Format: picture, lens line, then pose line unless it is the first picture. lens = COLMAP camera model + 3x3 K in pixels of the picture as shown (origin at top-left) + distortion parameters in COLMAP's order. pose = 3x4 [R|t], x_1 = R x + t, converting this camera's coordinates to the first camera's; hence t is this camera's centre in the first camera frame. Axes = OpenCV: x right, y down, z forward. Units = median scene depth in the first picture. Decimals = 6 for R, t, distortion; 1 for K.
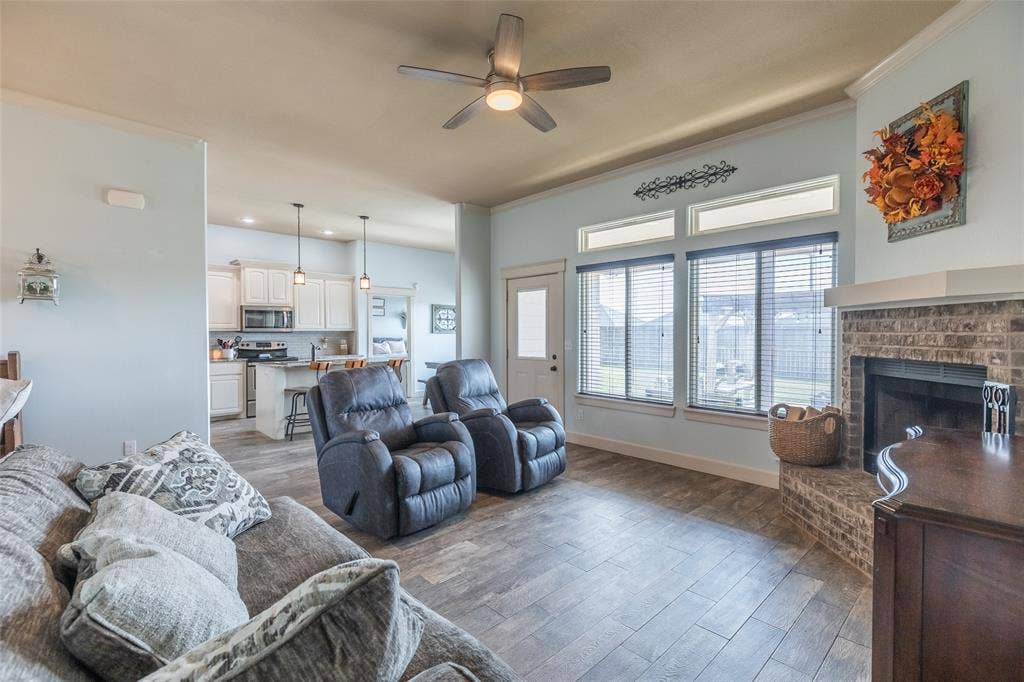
lens RADIAL K [[469.2, 0, 520.7], [0, 469.2, 339.3], [0, 0, 1]] dist [-0.000674, 0.000176]
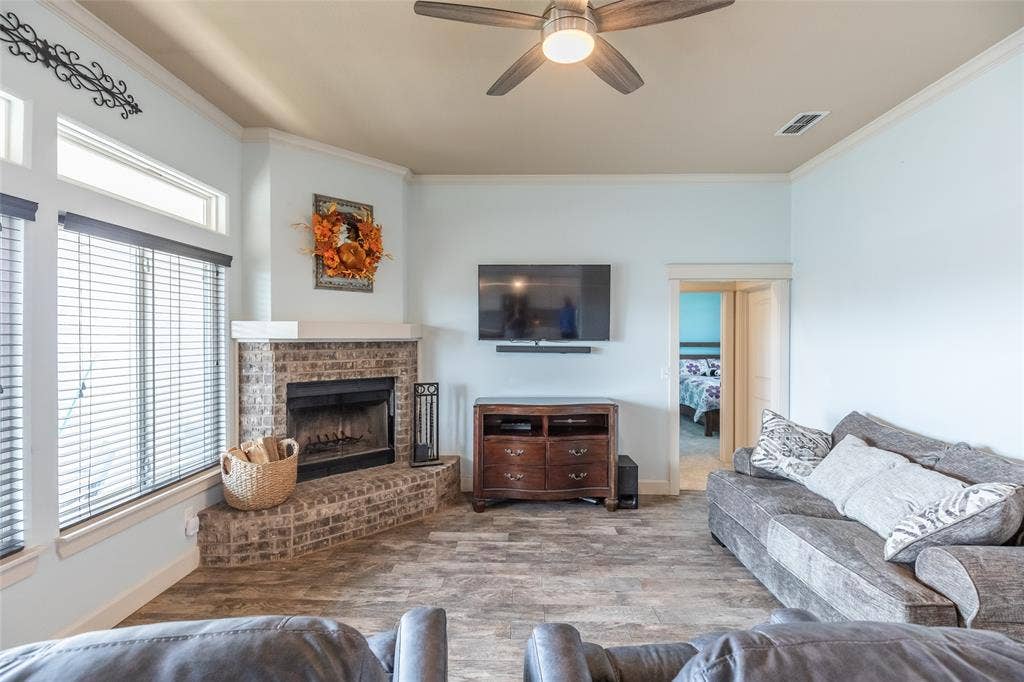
lens RADIAL K [[469.2, 0, 503.9], [0, 469.2, 338.8], [0, 0, 1]] dist [-0.000674, 0.000176]
pose [[-0.699321, -0.002379, 0.714804, -0.300126], [0.010716, 0.999847, 0.013811, -0.055186], [-0.714728, 0.017318, -0.699188, 0.991969]]
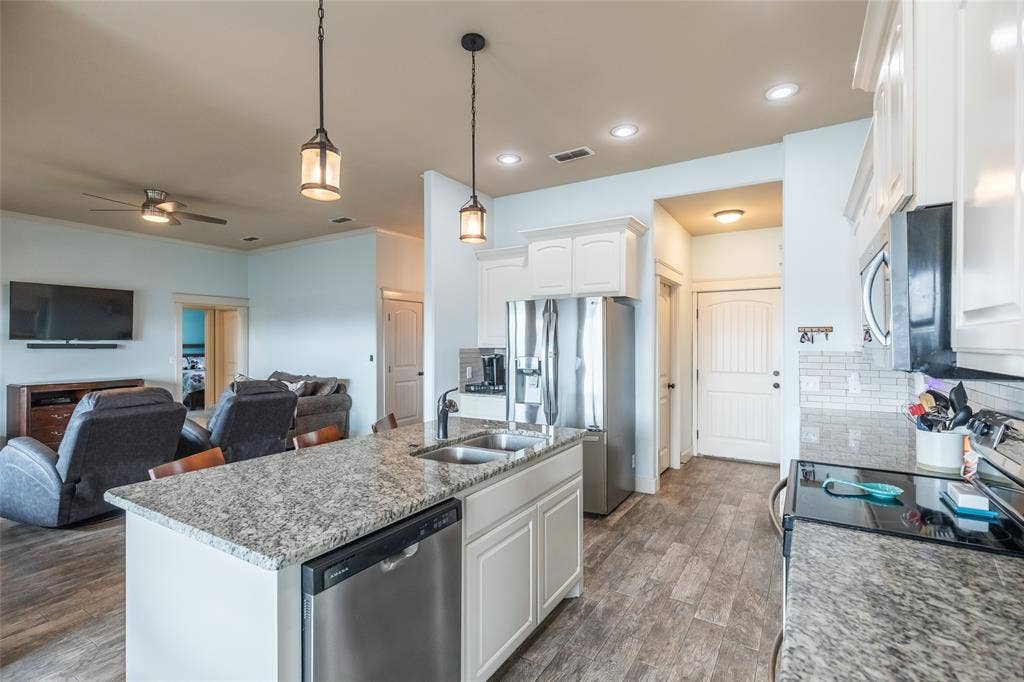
lens RADIAL K [[469.2, 0, 507.0], [0, 469.2, 342.1], [0, 0, 1]] dist [-0.000674, 0.000176]
pose [[-0.970456, 0.003696, -0.241249, -0.507900], [0.000358, 0.999904, 0.013878, -0.050413], [0.241277, 0.013381, -0.970364, 1.726761]]
